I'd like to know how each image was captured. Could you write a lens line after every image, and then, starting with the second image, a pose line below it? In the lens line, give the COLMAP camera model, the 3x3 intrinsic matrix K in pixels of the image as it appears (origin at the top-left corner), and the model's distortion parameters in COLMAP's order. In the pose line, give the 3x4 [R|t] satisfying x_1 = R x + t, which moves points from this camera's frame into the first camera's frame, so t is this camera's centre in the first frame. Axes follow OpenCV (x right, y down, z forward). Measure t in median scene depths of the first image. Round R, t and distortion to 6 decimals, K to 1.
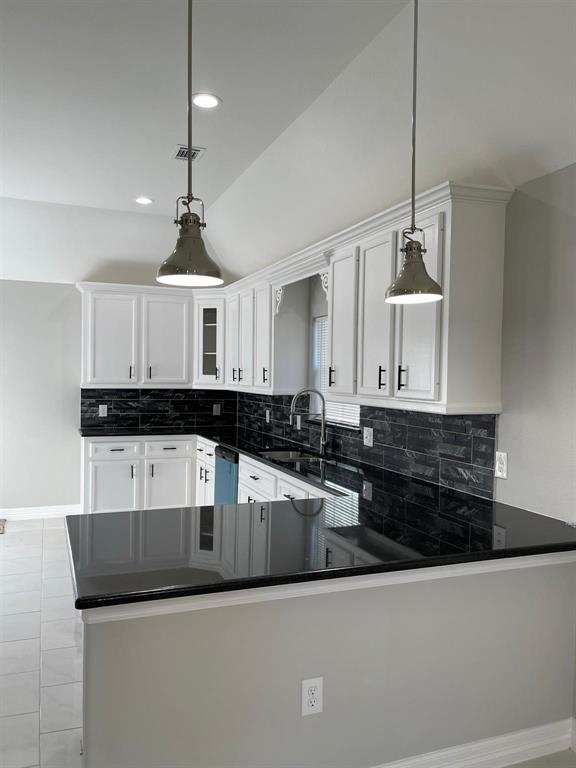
lens RADIAL K [[608.0, 0, 294.6], [0, 608.0, 395.3], [0, 0, 1]] dist [0.033428, -0.040870]
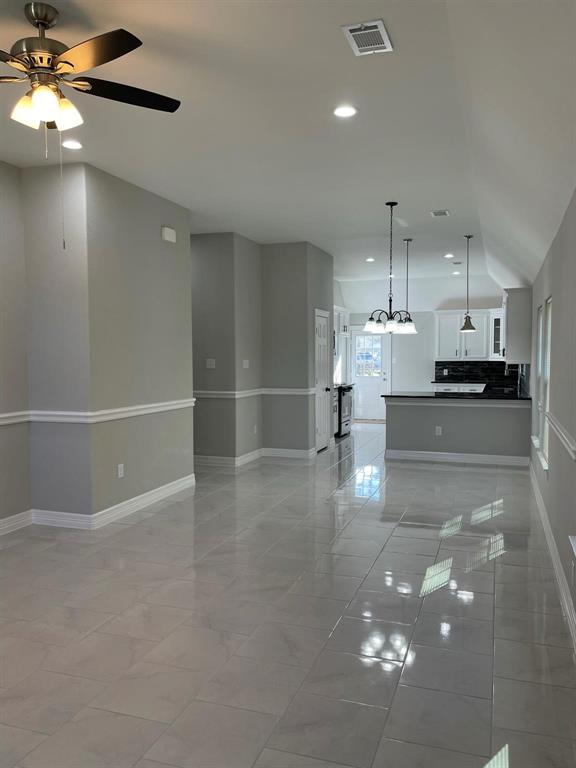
lens RADIAL K [[608.0, 0, 289.9], [0, 608.0, 384.1], [0, 0, 1]] dist [0.033428, -0.040870]
pose [[0.757008, 0.012638, -0.653283, 0.772421], [-0.007119, 0.999913, 0.011093, 0.057742], [0.653367, -0.003747, 0.757032, -1.090078]]
